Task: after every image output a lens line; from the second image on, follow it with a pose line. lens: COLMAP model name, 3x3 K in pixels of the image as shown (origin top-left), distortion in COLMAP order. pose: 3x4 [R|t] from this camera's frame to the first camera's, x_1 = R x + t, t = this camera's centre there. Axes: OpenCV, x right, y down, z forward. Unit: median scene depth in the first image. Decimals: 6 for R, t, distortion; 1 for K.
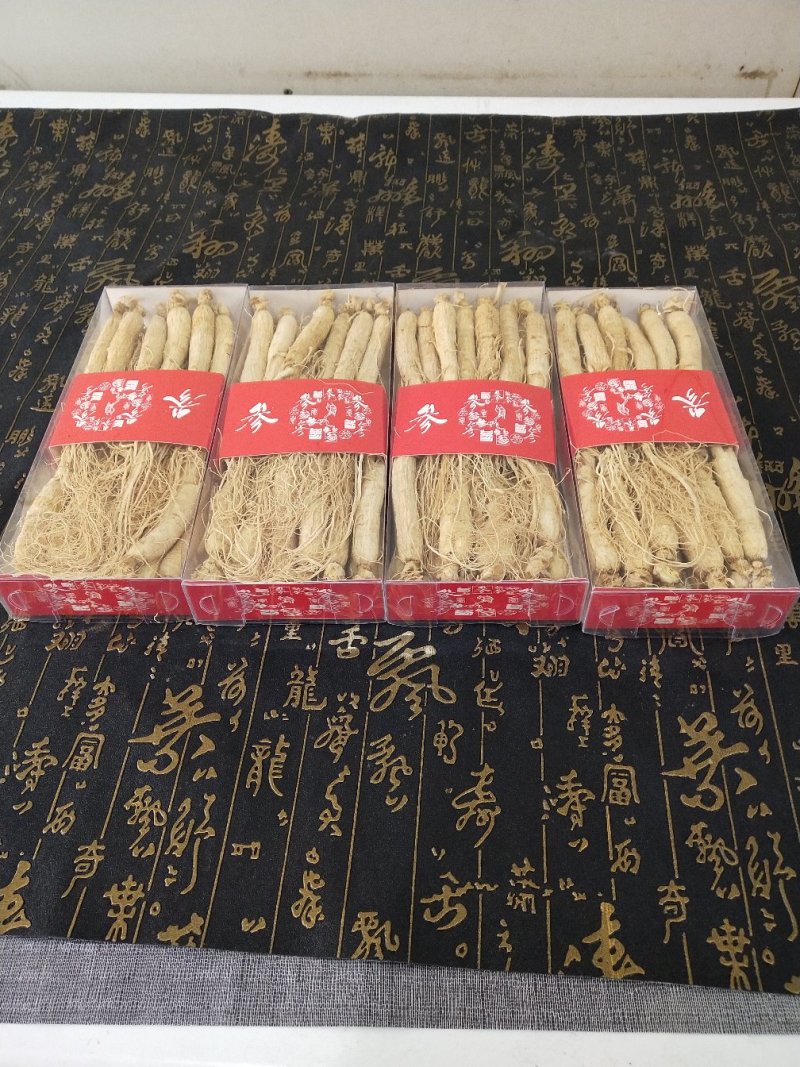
lens RADIAL K [[853.5, 0, 389.1], [0, 853.5, 530.9], [0, 0, 1]] dist [-0.011343, 0.044225]
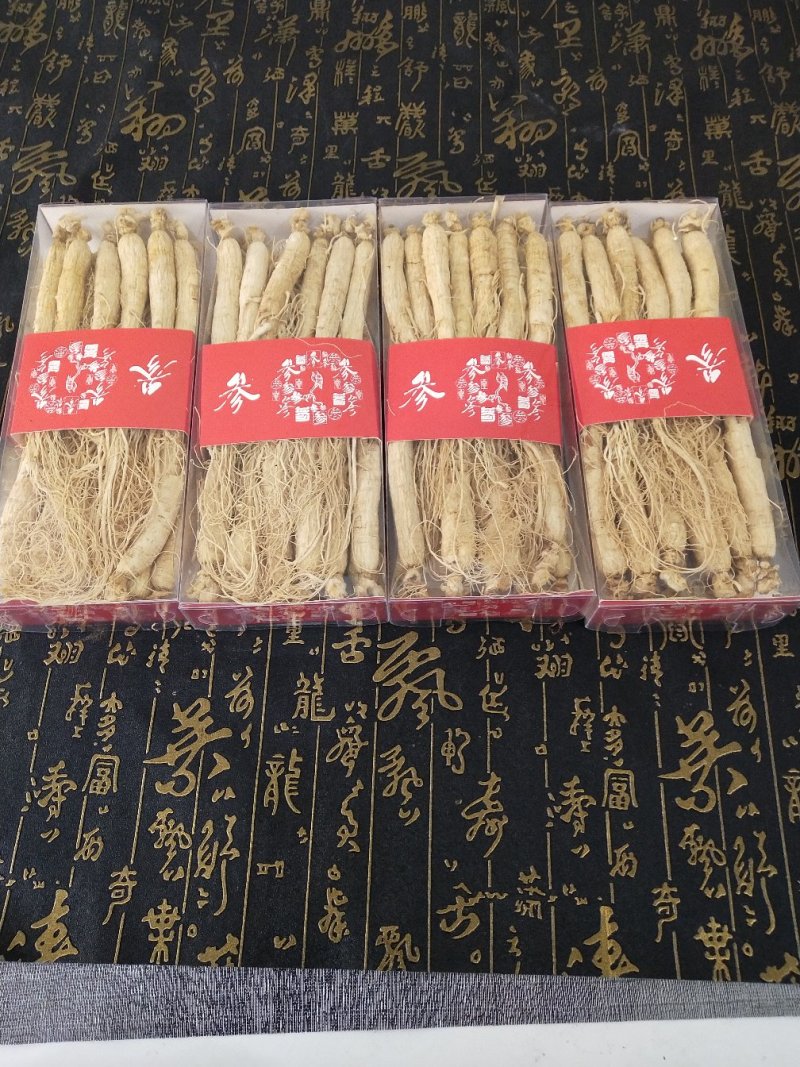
lens RADIAL K [[853.5, 0, 386.3], [0, 853.5, 539.7], [0, 0, 1]] dist [-0.011343, 0.044225]
pose [[0.998489, -0.040410, 0.037251, -0.039747], [0.027571, 0.954620, 0.296548, -0.281522], [-0.047544, -0.295073, 0.954291, 0.084133]]
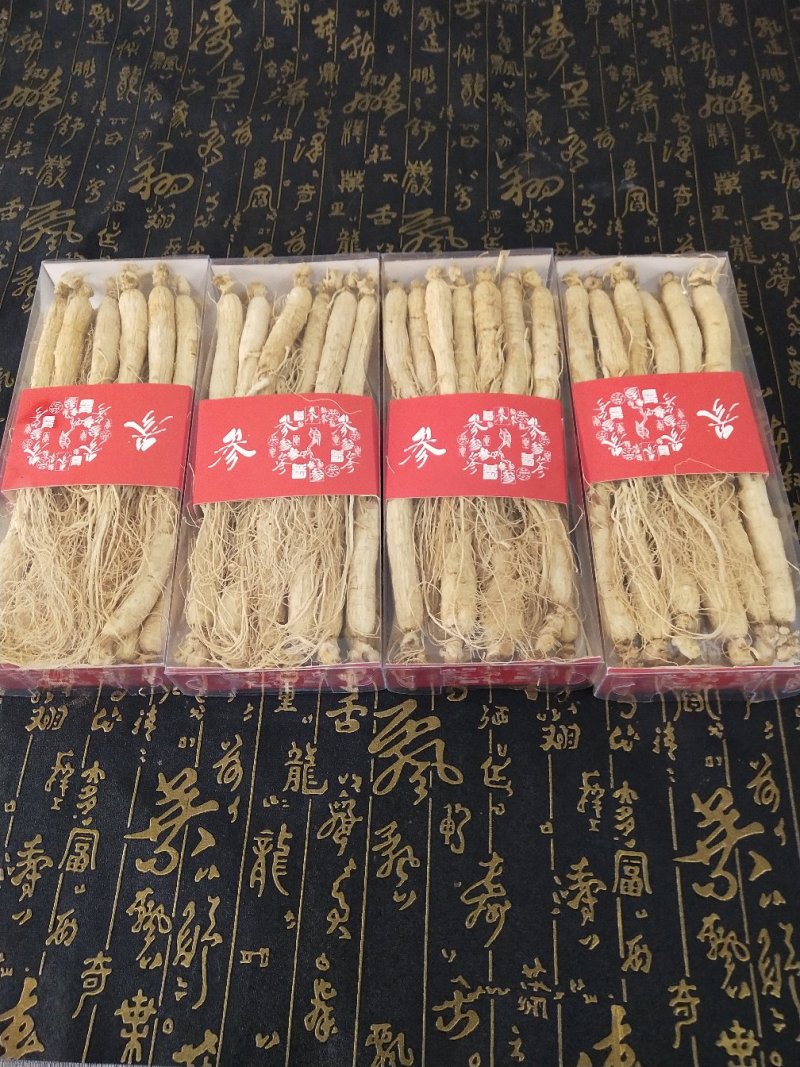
lens RADIAL K [[853.5, 0, 392.3], [0, 853.5, 535.2], [0, 0, 1]] dist [-0.011343, 0.044225]
pose [[0.999266, -0.034584, 0.016449, -0.006528], [0.029802, 0.971989, 0.233130, -0.280118], [-0.024051, -0.232469, 0.972306, 0.124809]]
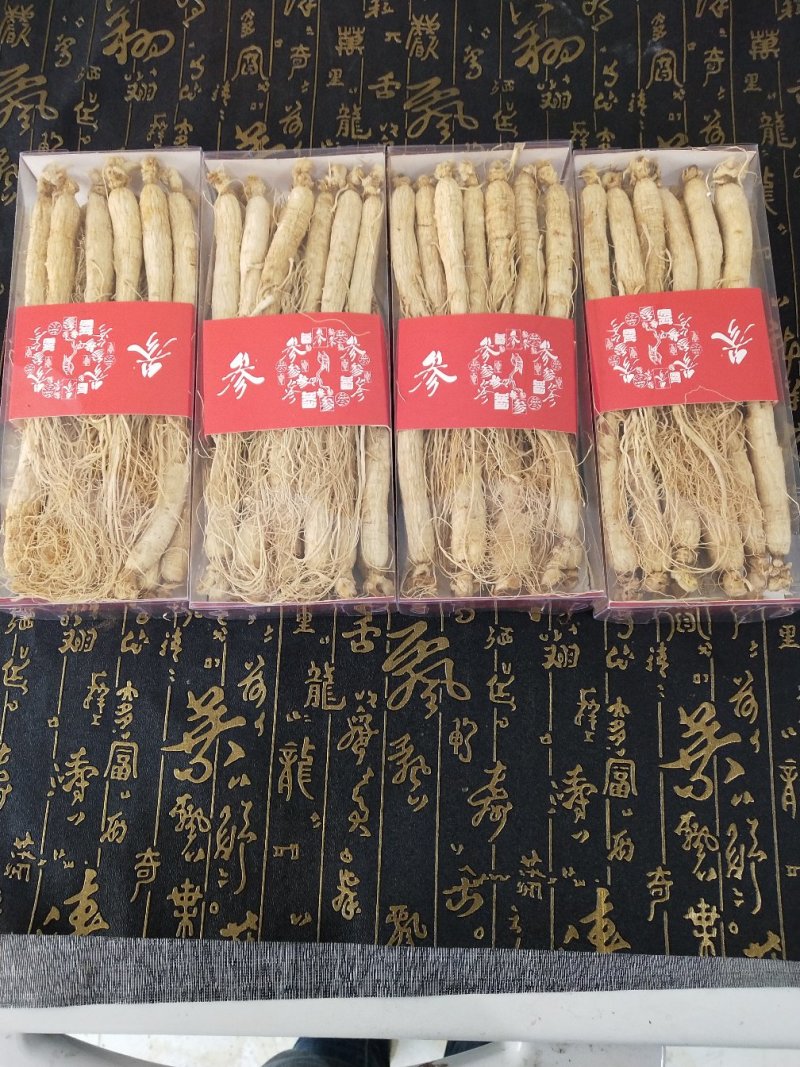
lens RADIAL K [[853.5, 0, 388.7], [0, 853.5, 540.7], [0, 0, 1]] dist [-0.011343, 0.044225]
pose [[0.998710, -0.045903, 0.021707, -0.032633], [0.031023, 0.890047, 0.454812, -0.424750], [-0.040197, -0.453552, 0.890323, 0.152599]]
